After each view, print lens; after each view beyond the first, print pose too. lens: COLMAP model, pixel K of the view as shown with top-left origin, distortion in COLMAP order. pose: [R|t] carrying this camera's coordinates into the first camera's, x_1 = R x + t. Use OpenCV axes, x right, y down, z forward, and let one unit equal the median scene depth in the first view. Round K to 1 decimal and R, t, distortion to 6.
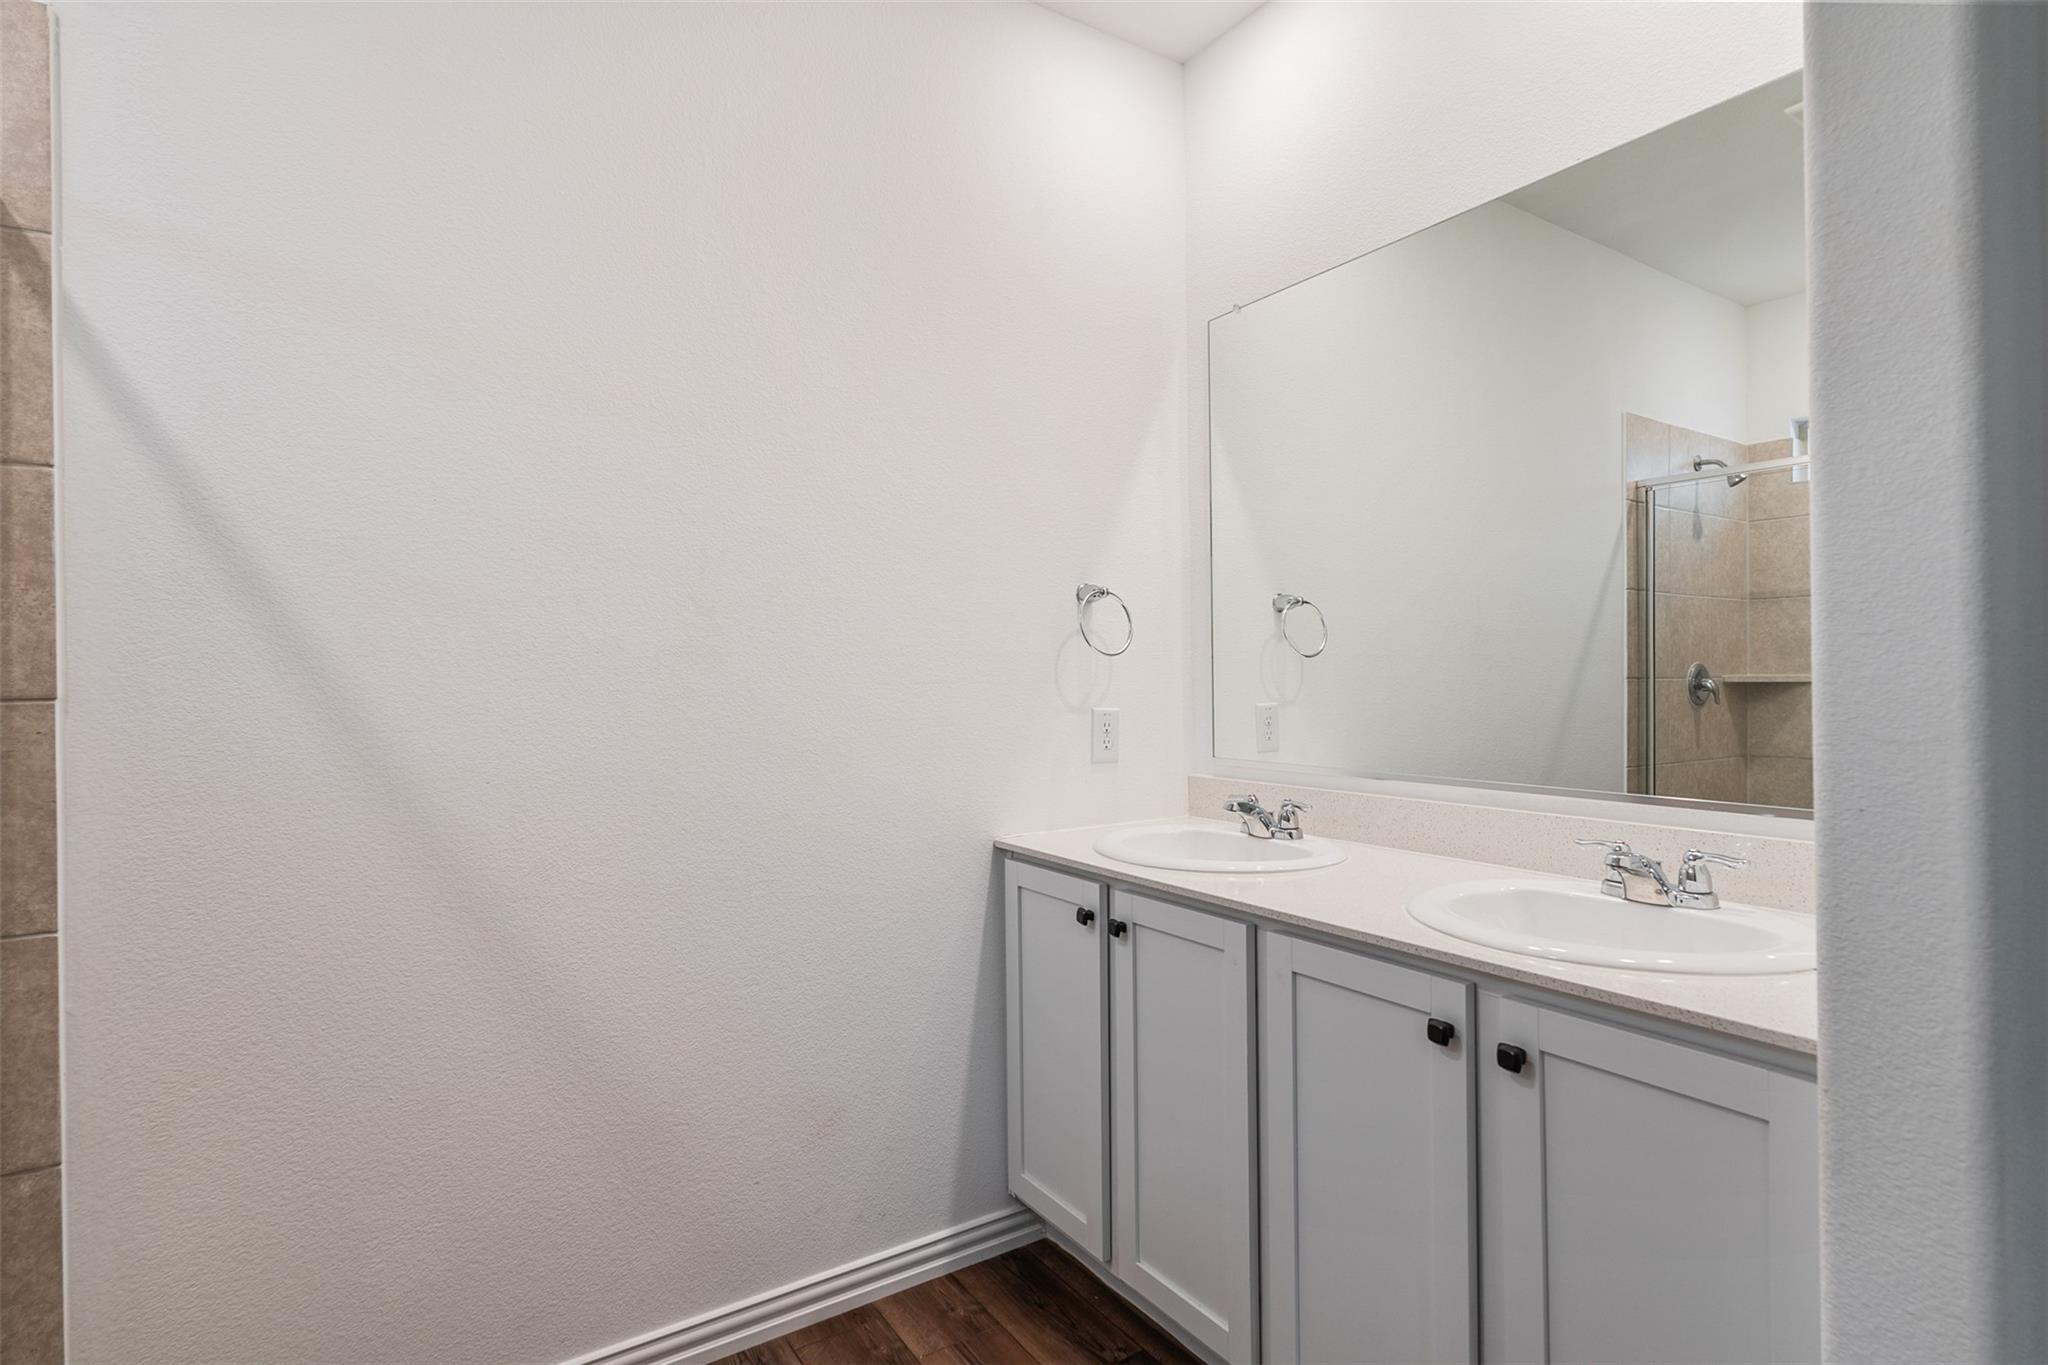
lens RADIAL K [[1043.4, 0, 1022.7], [0, 1043.4, 675.7], [0, 0, 1]] dist [0.004125, -0.000390]
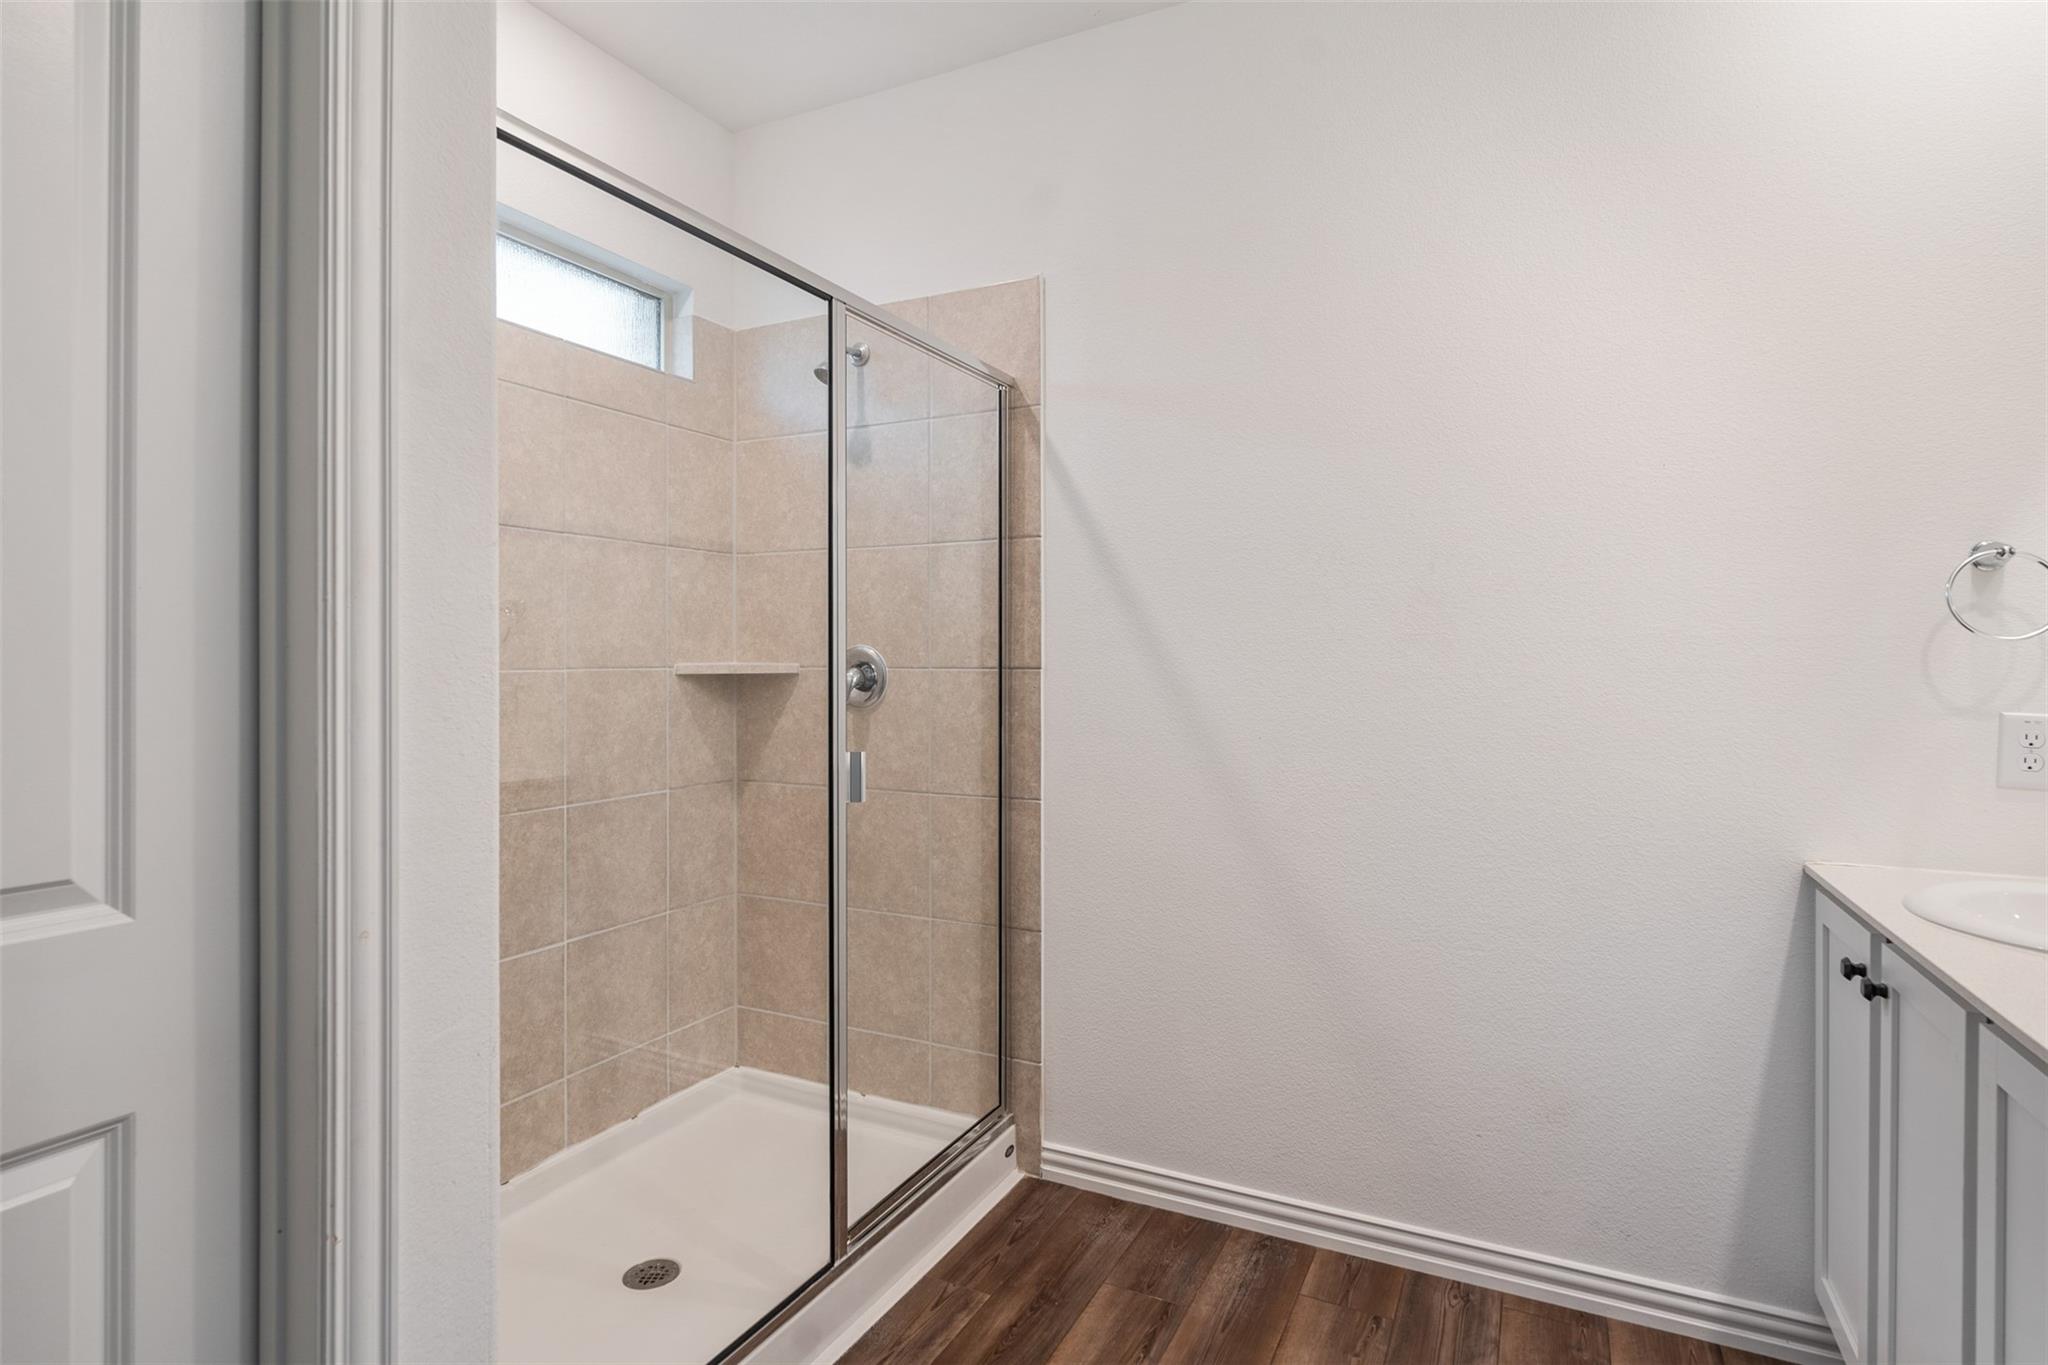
lens RADIAL K [[1043.4, 0, 1019.5], [0, 1043.4, 672.1], [0, 0, 1]] dist [0.004125, -0.000390]
pose [[0.510545, 0.022301, -0.859562, 0.463451], [-0.010854, 0.999751, 0.019491, -0.004439], [0.859783, -0.000622, 0.510660, 0.057641]]
